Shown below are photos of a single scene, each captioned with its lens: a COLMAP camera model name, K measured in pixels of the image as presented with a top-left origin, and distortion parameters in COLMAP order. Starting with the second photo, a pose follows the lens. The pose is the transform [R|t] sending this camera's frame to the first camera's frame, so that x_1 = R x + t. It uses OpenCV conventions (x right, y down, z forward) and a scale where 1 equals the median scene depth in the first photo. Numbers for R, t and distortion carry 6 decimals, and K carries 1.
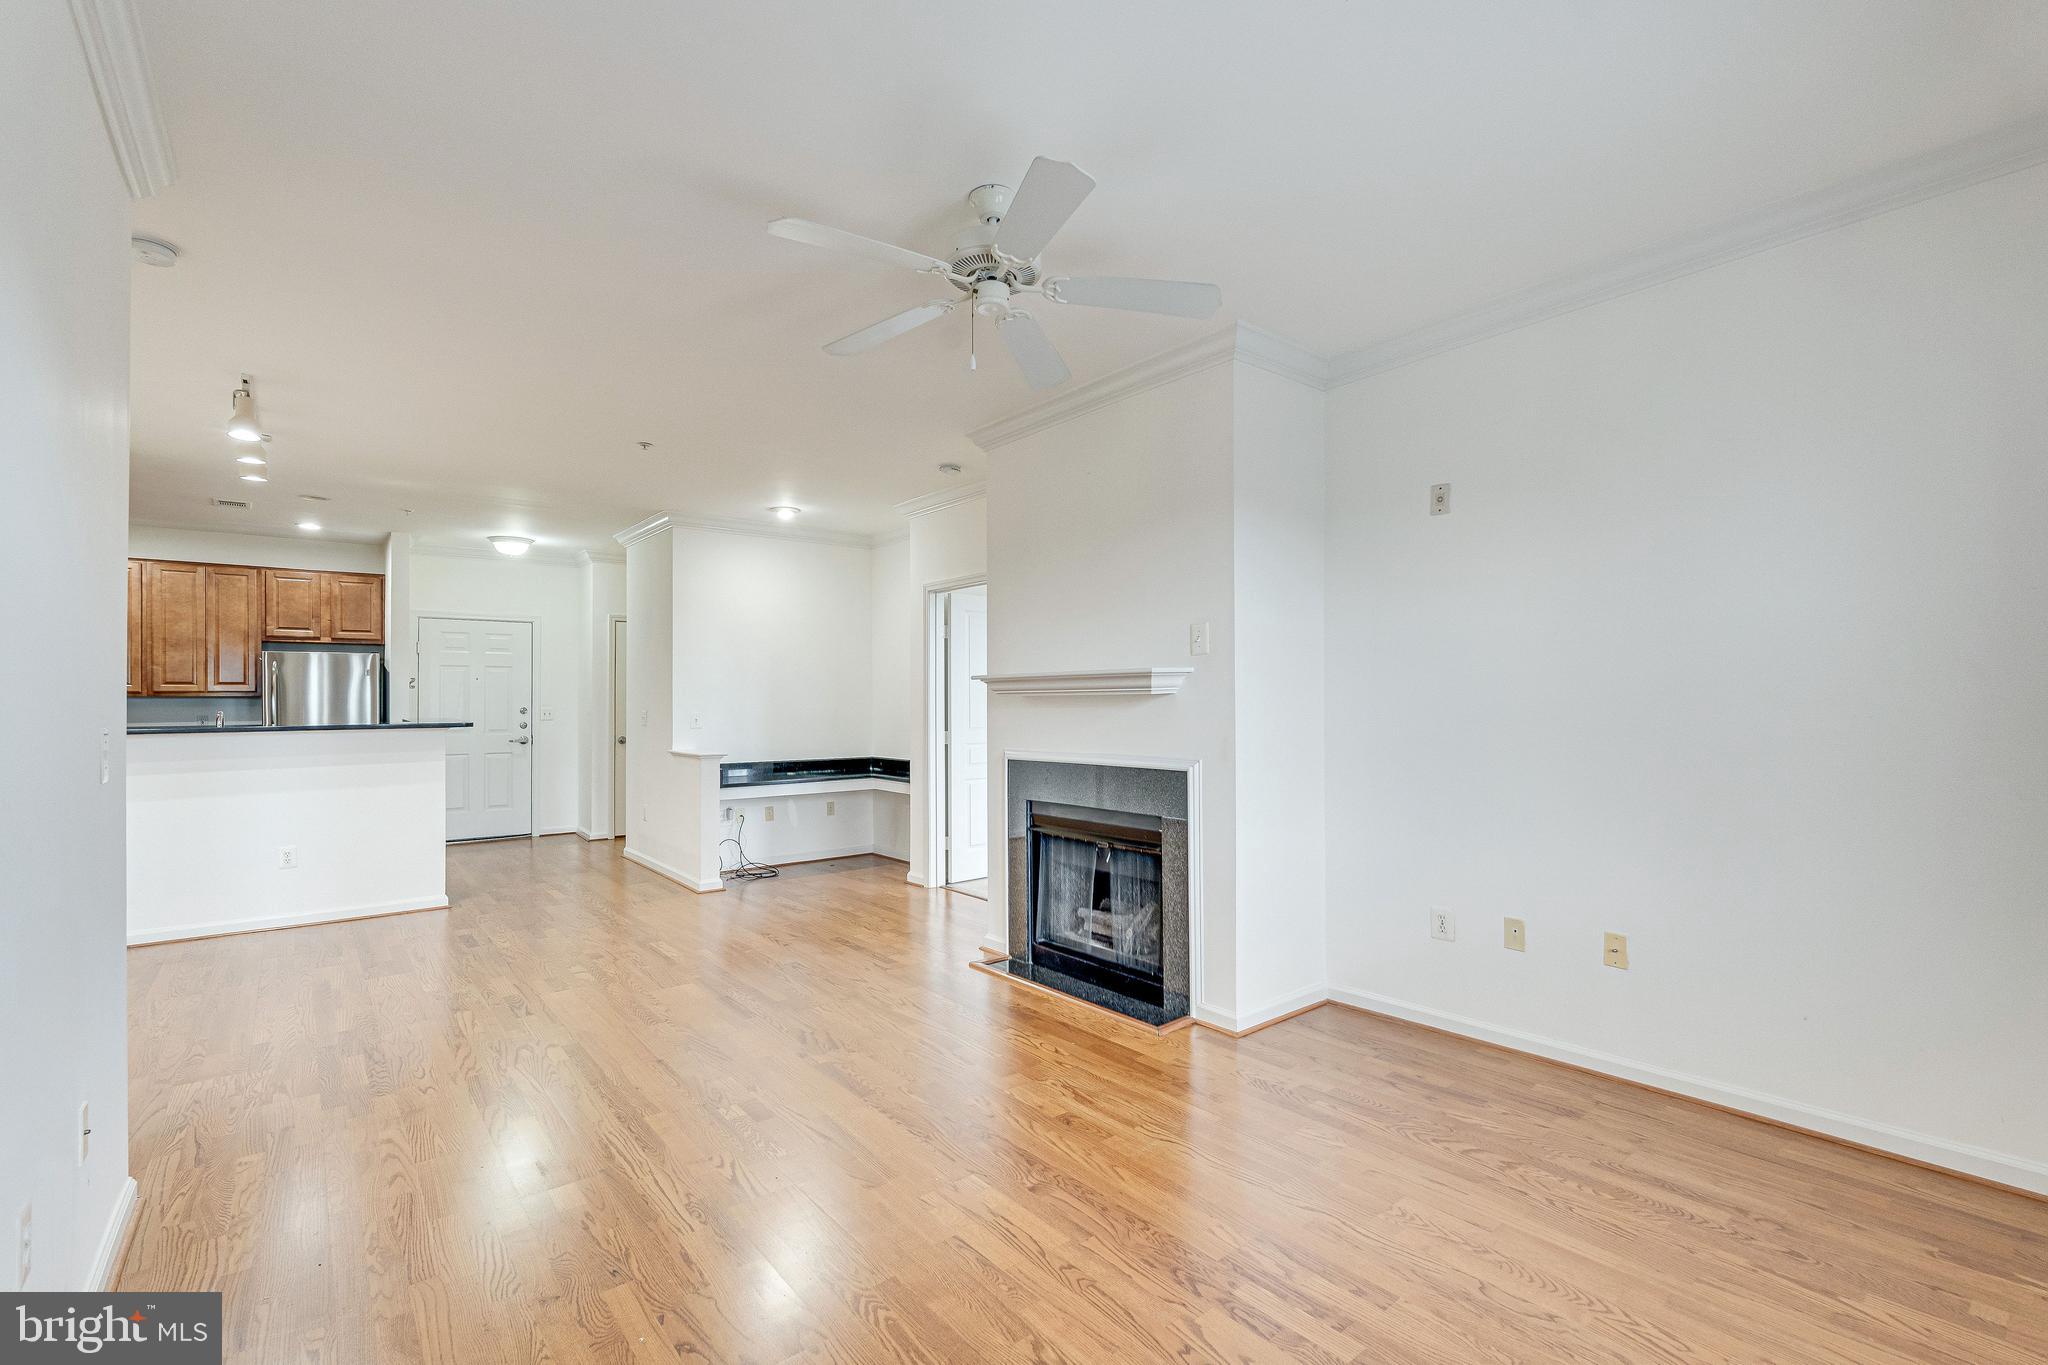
lens RADIAL K [[888.6, 0, 1011.6], [0, 888.6, 684.9], [0, 0, 1]] dist [-0.009176, 0.001197]
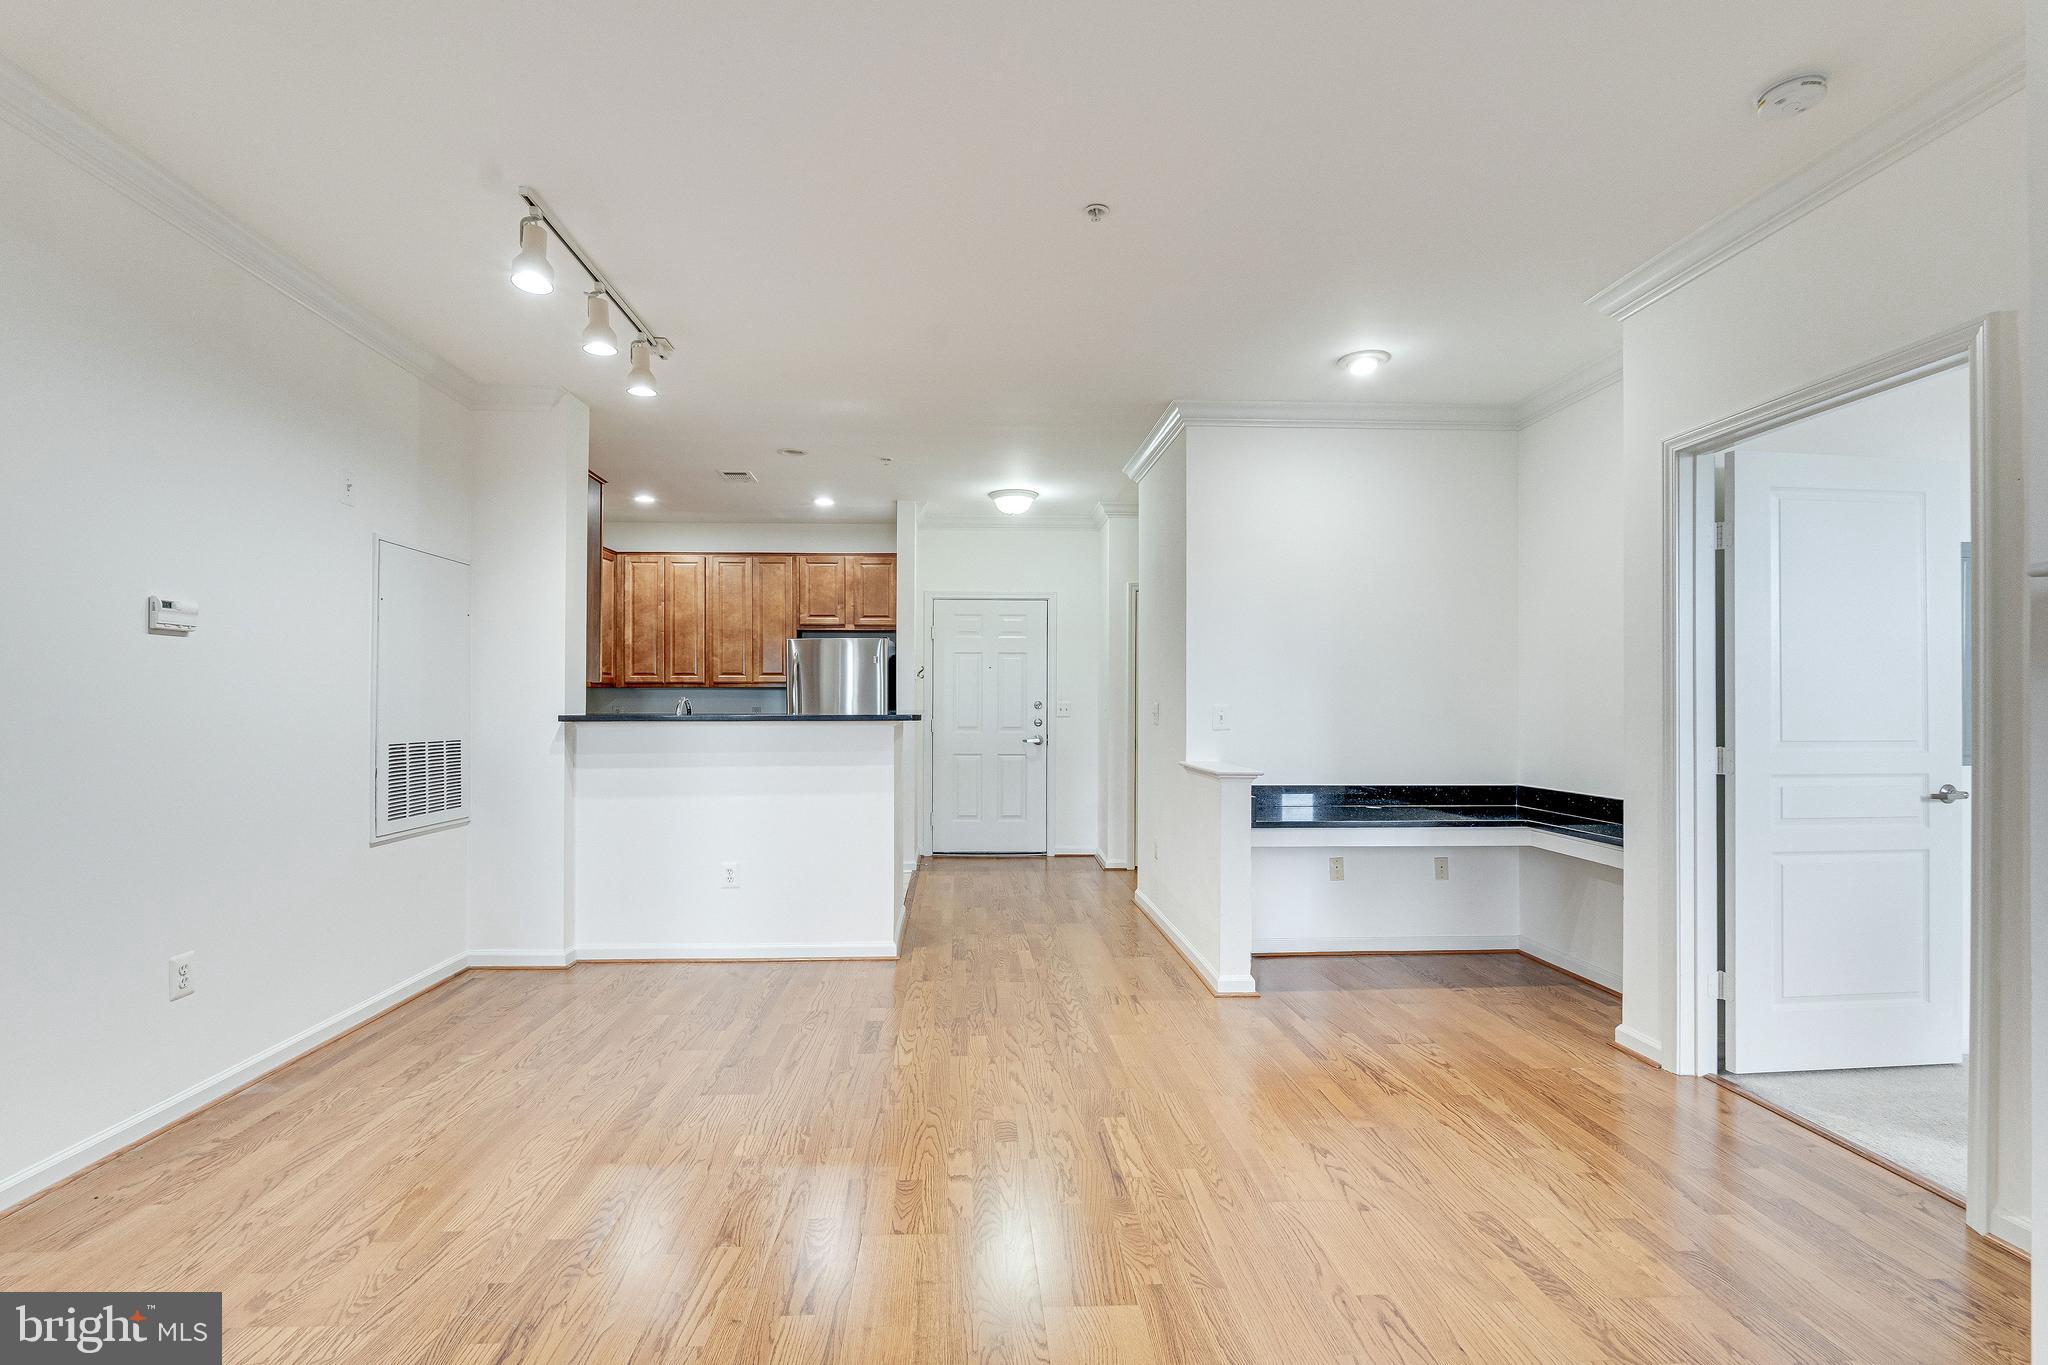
lens RADIAL K [[918.7, 0, 997.6], [0, 918.7, 703.5], [0, 0, 1]] dist [-0.000765, -0.000462]
pose [[0.808242, 0.005249, -0.588828, -0.095985], [0.004595, 0.999874, 0.015220, 0.019755], [0.588833, -0.015007, 0.808115, 0.381018]]
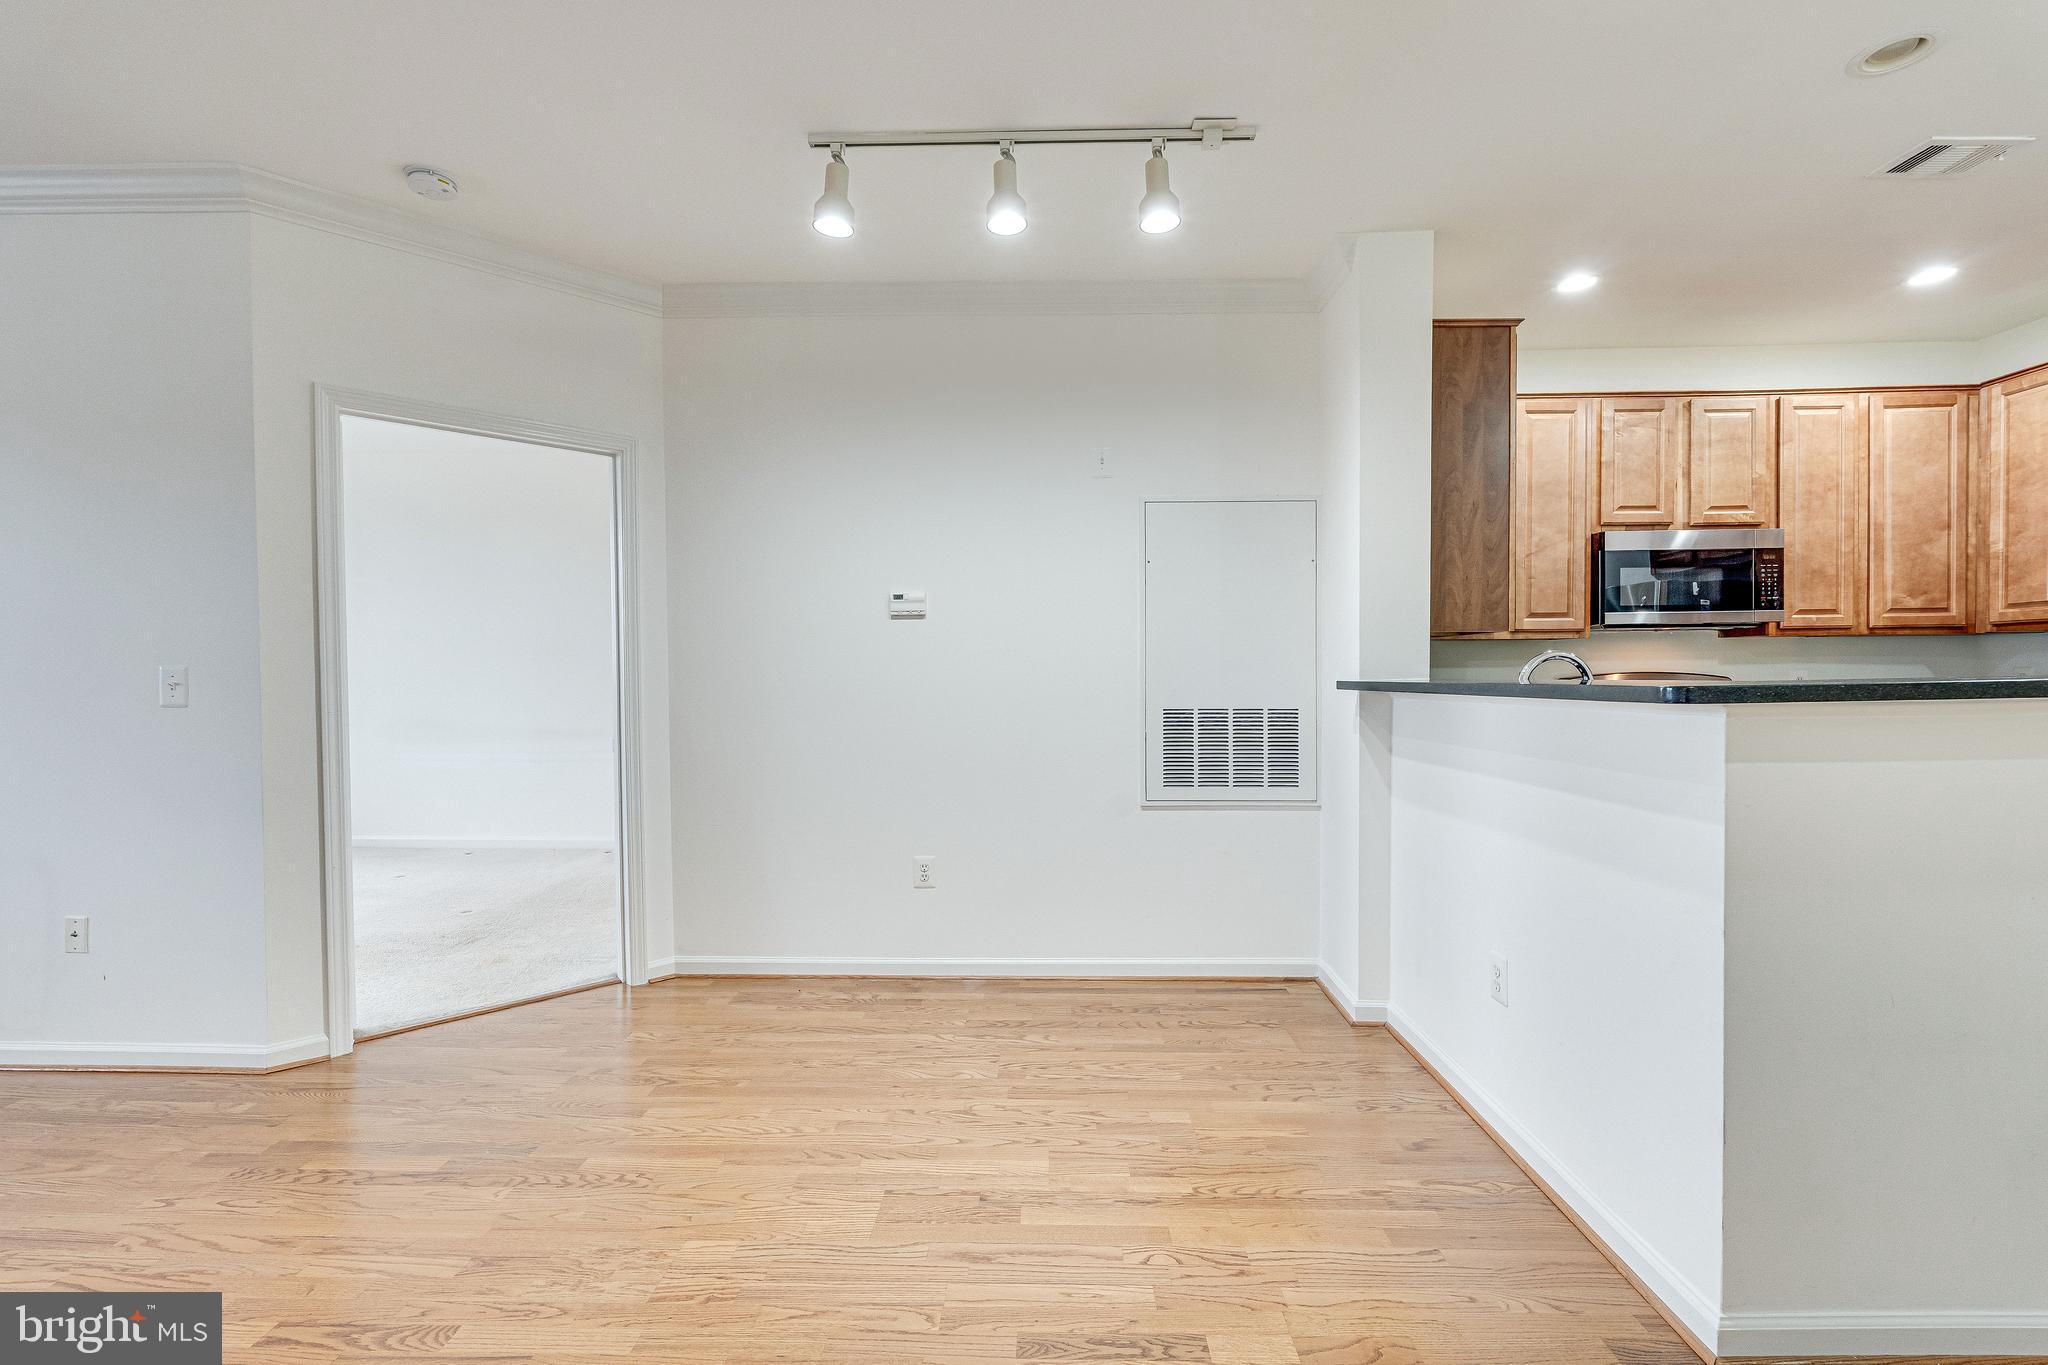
lens RADIAL K [[918.7, 0, 1031.8], [0, 918.7, 689.3], [0, 0, 1]] dist [-0.000765, -0.000462]
pose [[-0.633029, 0.036385, -0.773272, -0.255774], [0.021688, 0.999336, 0.029268, 0.021502], [0.773824, 0.001757, -0.633398, 0.919975]]
